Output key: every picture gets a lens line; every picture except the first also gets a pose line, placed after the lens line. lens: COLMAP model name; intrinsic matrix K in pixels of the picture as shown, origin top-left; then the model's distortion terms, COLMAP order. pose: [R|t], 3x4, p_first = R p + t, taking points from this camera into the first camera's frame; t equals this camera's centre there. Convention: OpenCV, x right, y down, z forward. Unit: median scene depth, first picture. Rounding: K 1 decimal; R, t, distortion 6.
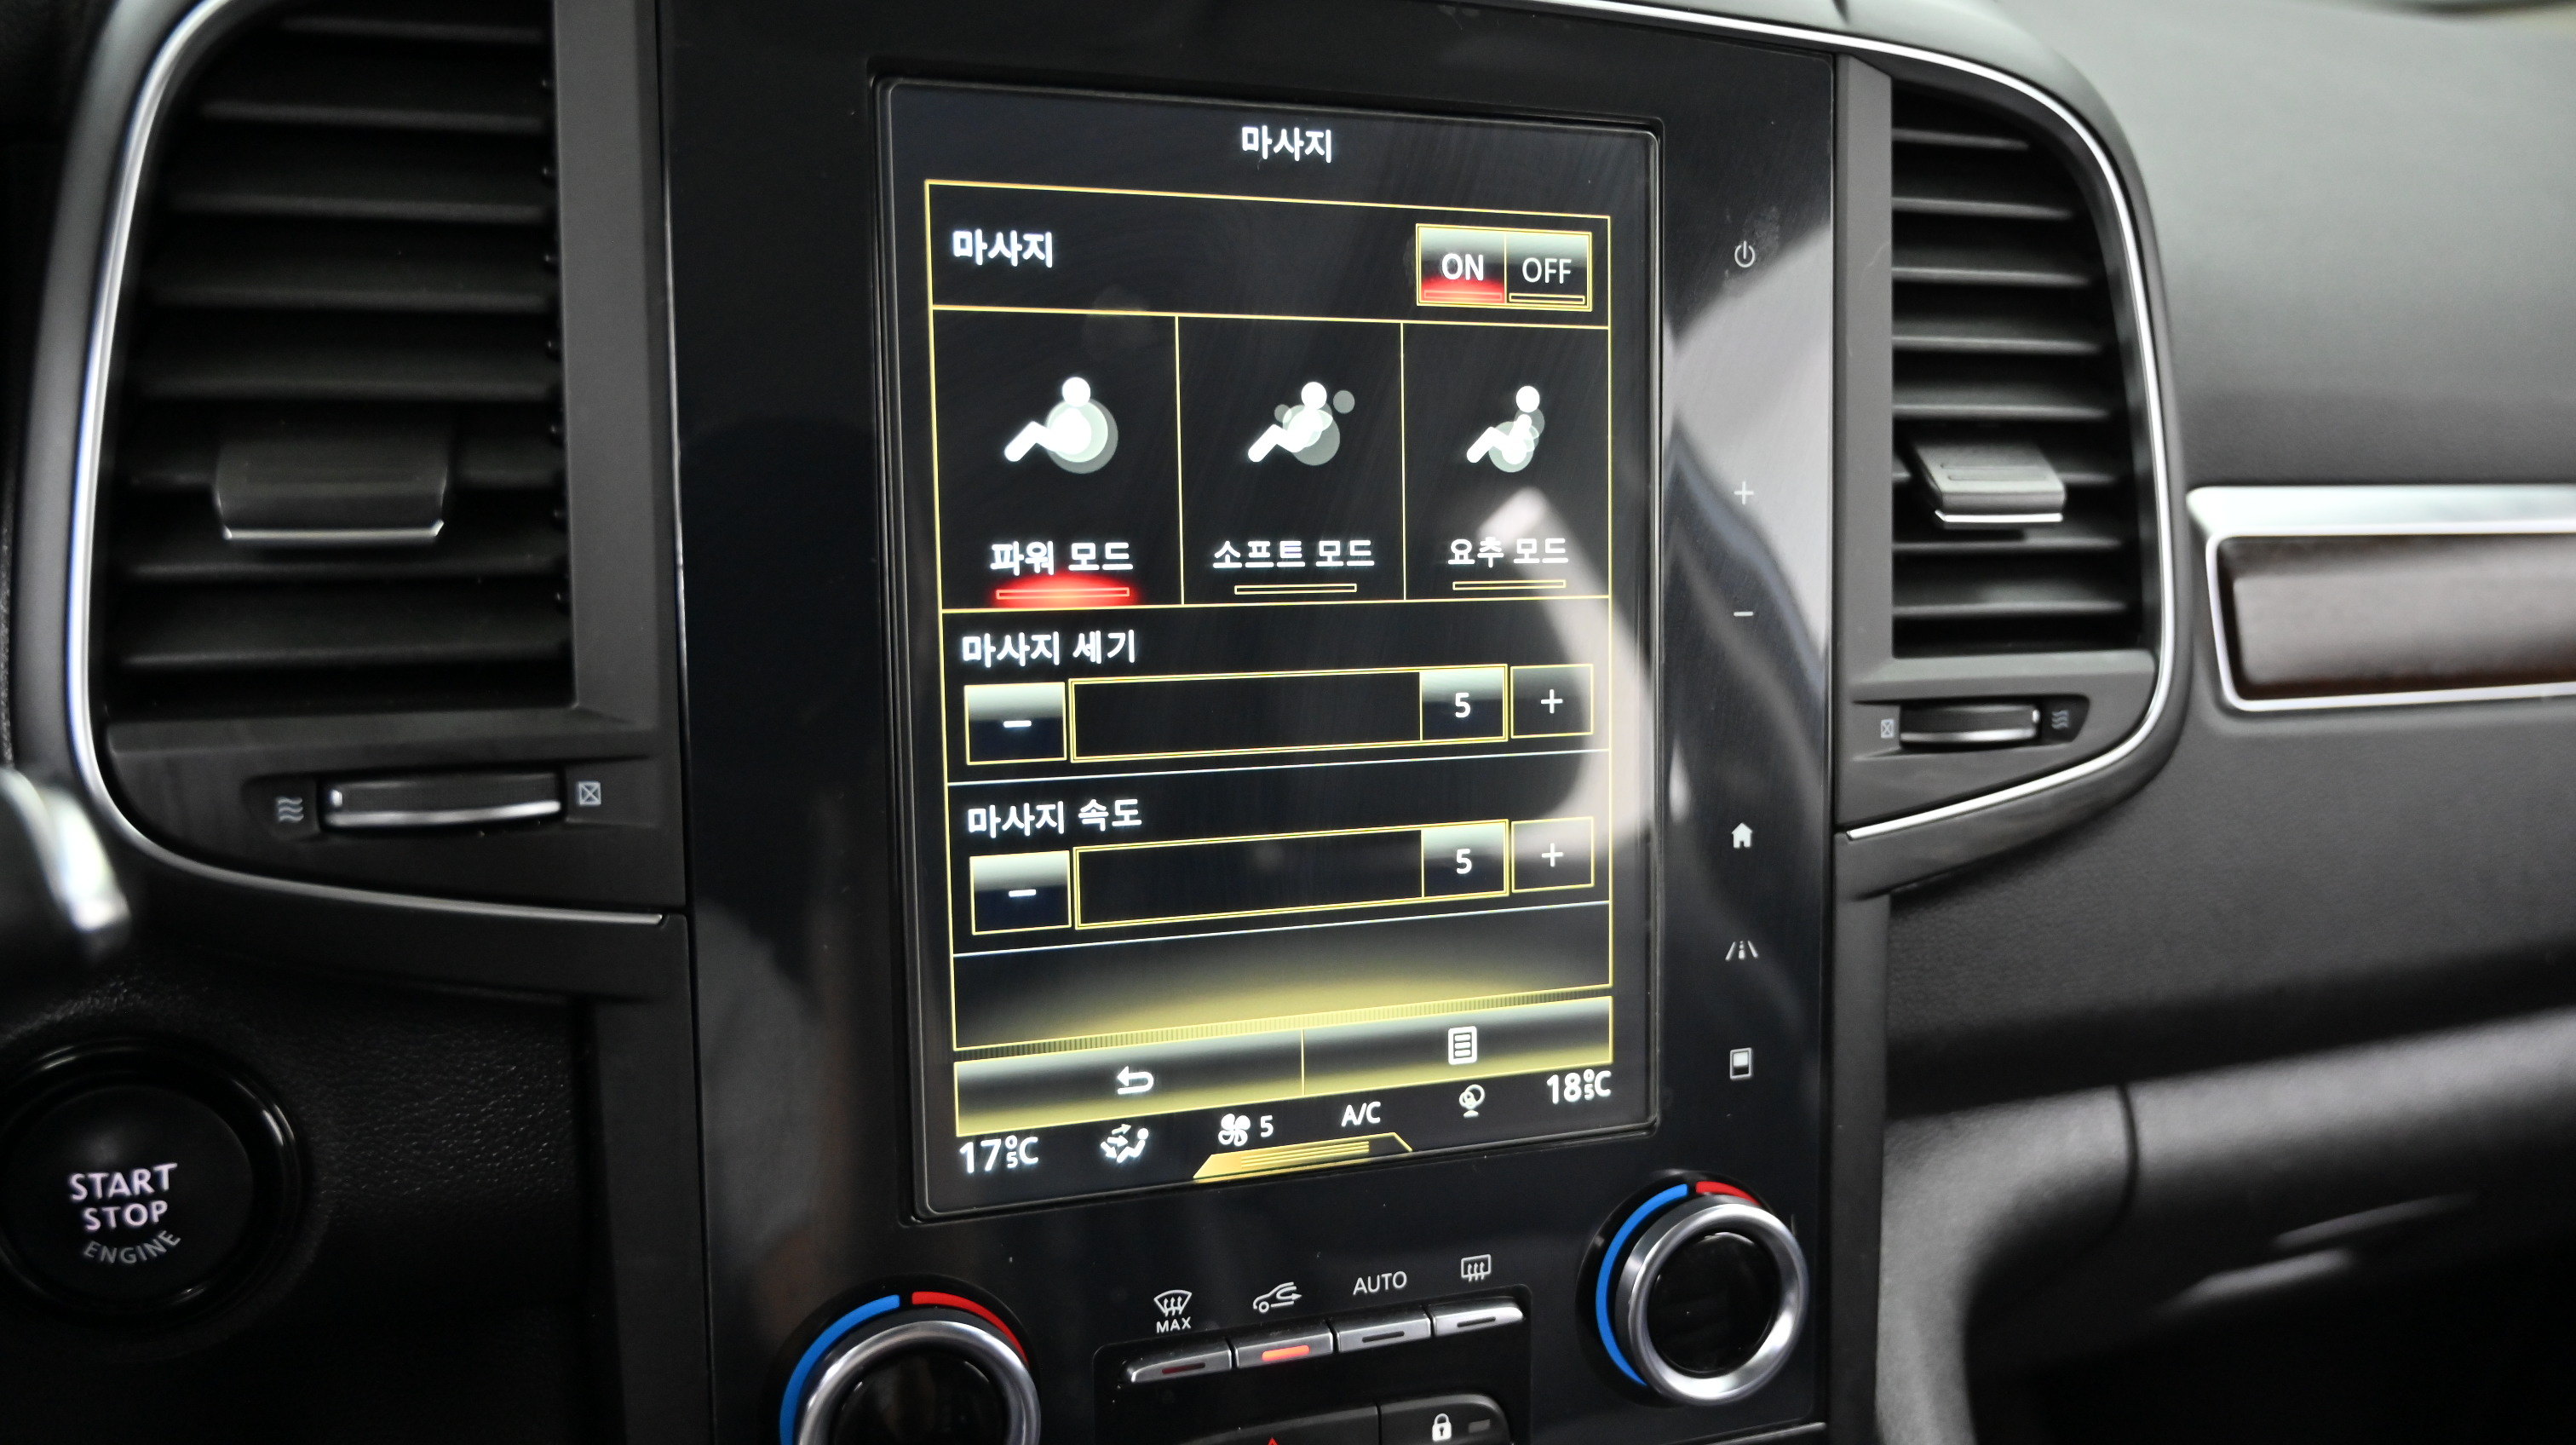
lens RADIAL K [[1813.5, 0, 1288.0], [0, 1813.5, 722.5], [0, 0, 1]] dist [-0.013454, -0.002278]
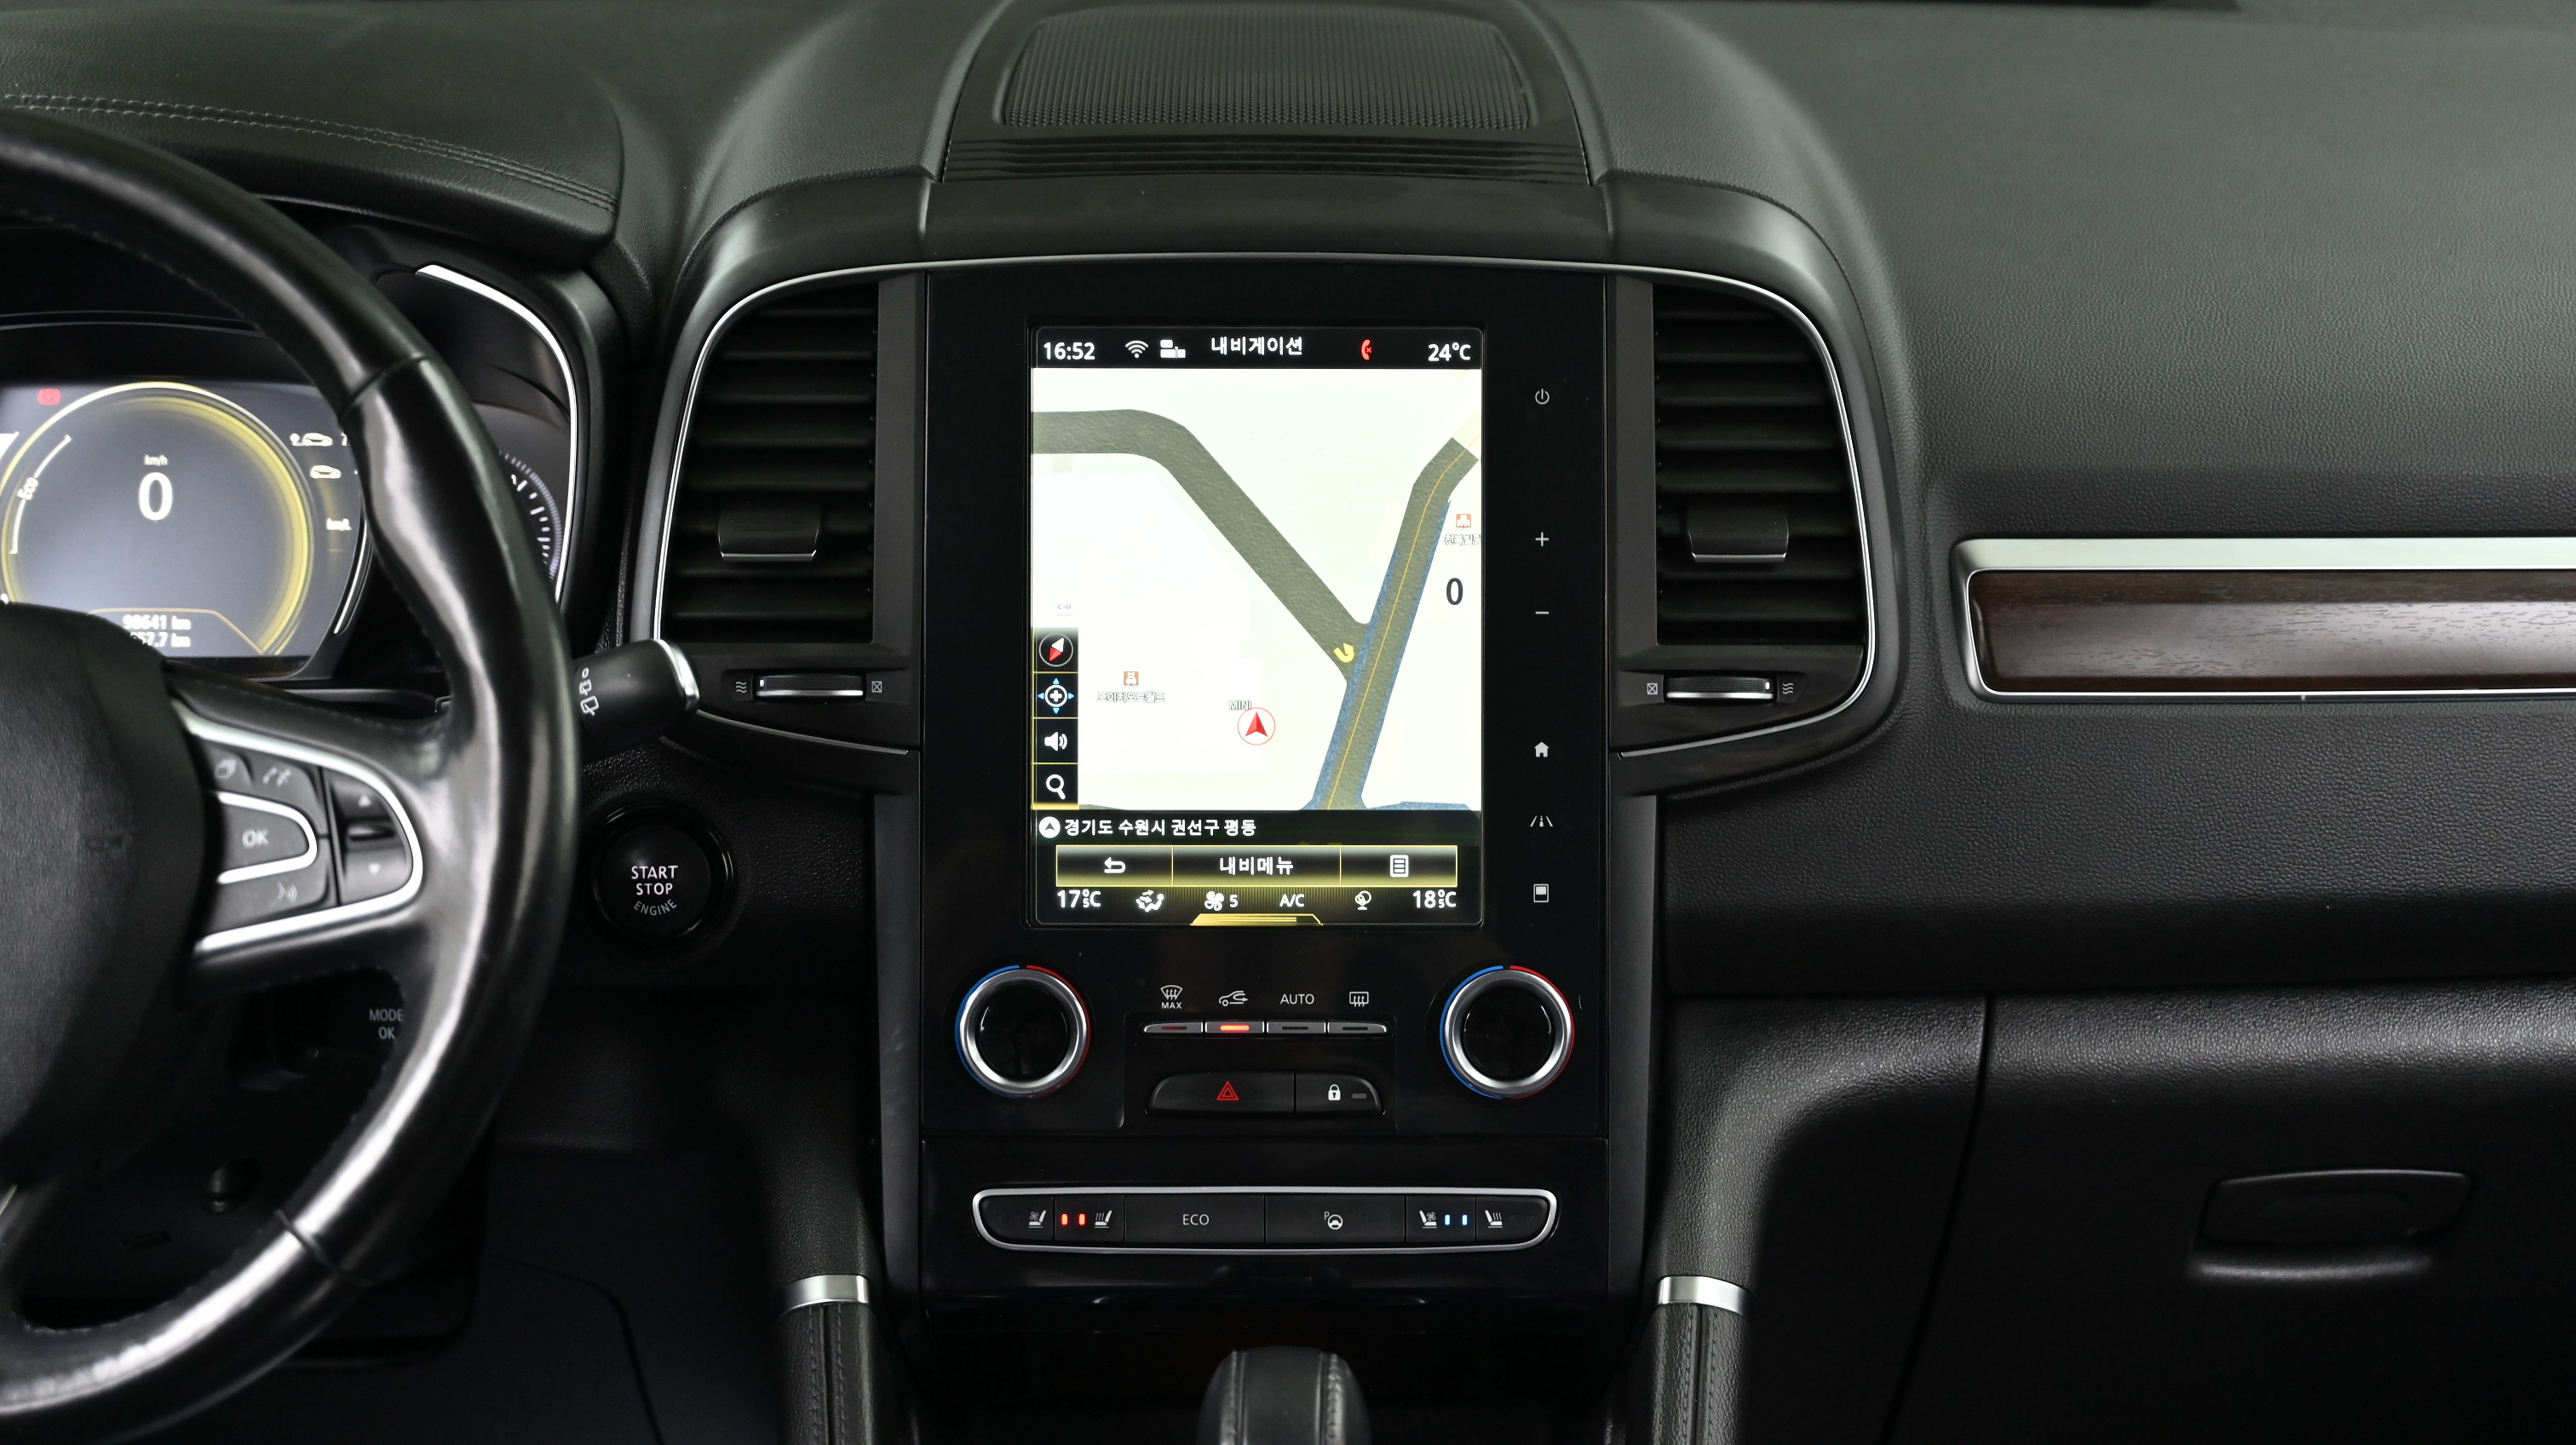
lens RADIAL K [[4061.2, 0, 1288.0], [0, 4061.2, 722.5], [0, 0, 1]] dist [-0.000855, 0.046612]
pose [[0.950364, 0.018062, -0.310615, 1.243363], [-0.042380, 0.996524, -0.071720, 0.329843], [0.308239, 0.081324, 0.947826, -2.684404]]
